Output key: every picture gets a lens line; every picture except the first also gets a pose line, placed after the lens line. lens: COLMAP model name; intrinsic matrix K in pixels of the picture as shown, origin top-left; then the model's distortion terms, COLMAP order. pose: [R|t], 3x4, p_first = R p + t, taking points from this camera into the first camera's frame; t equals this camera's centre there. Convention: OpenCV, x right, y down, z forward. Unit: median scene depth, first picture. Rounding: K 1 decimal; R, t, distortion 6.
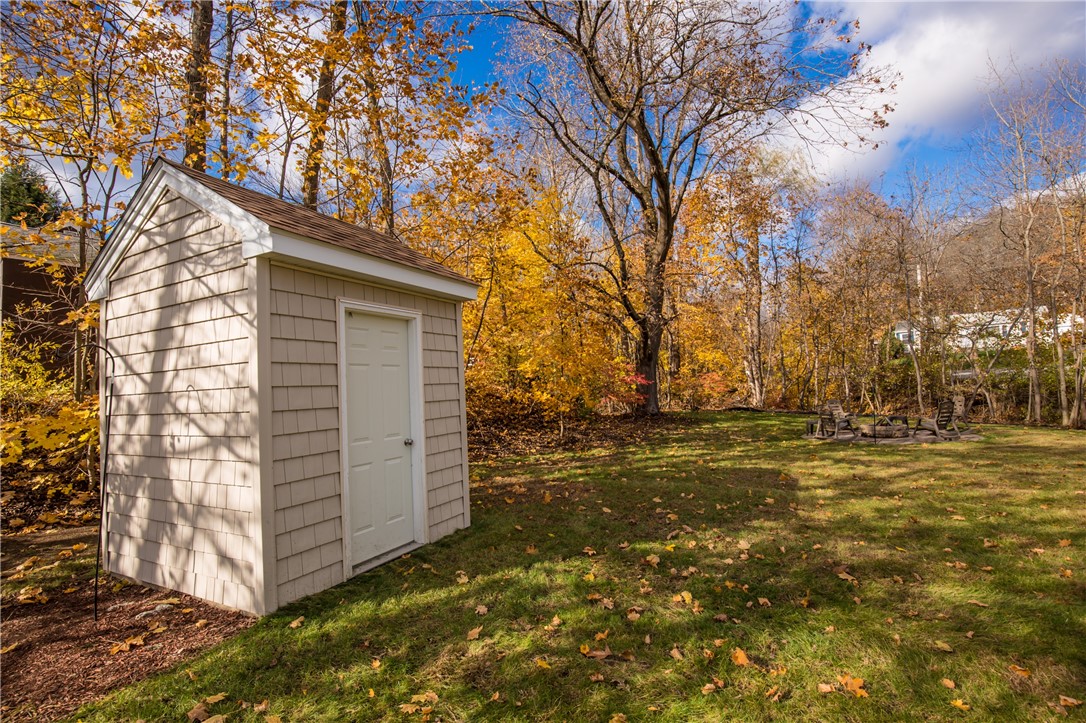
lens RADIAL K [[499.1, 0, 543.4], [0, 499.1, 363.9], [0, 0, 1]] dist [-0.033692, 0.005476]
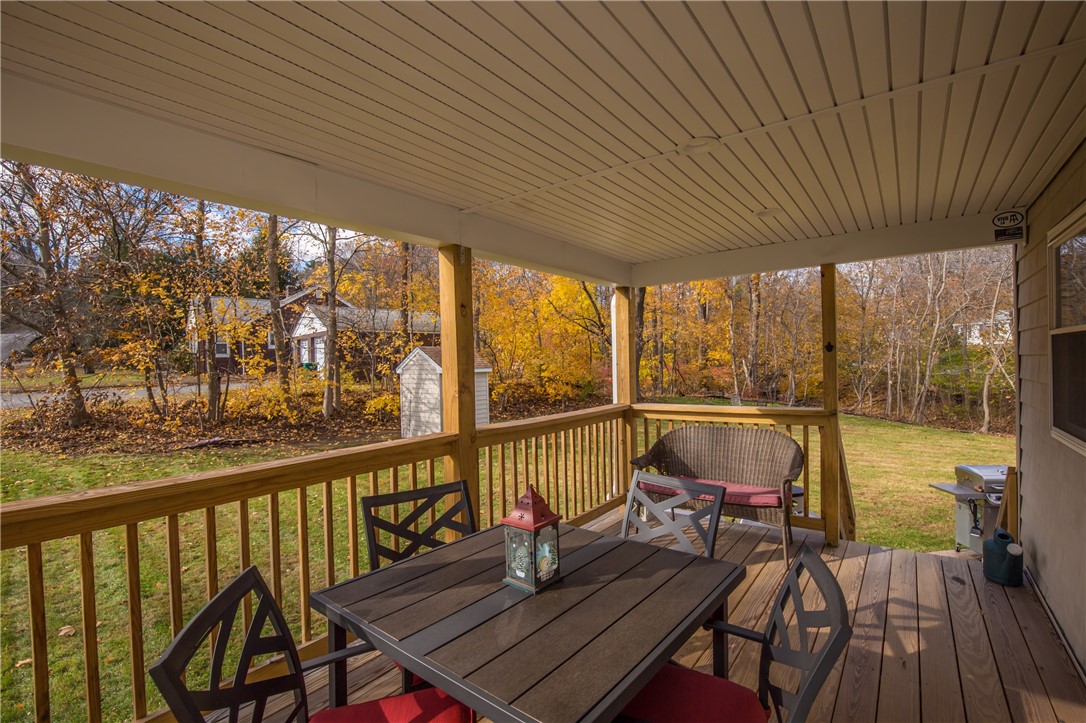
lens RADIAL K [[499.1, 0, 543.4], [0, 499.1, 363.9], [0, 0, 1]] dist [-0.033692, 0.005476]
pose [[0.976155, 0.027283, -0.215352, 1.192883], [-0.014229, 0.997979, 0.061936, -0.496419], [0.216606, -0.057395, 0.974570, -2.874207]]
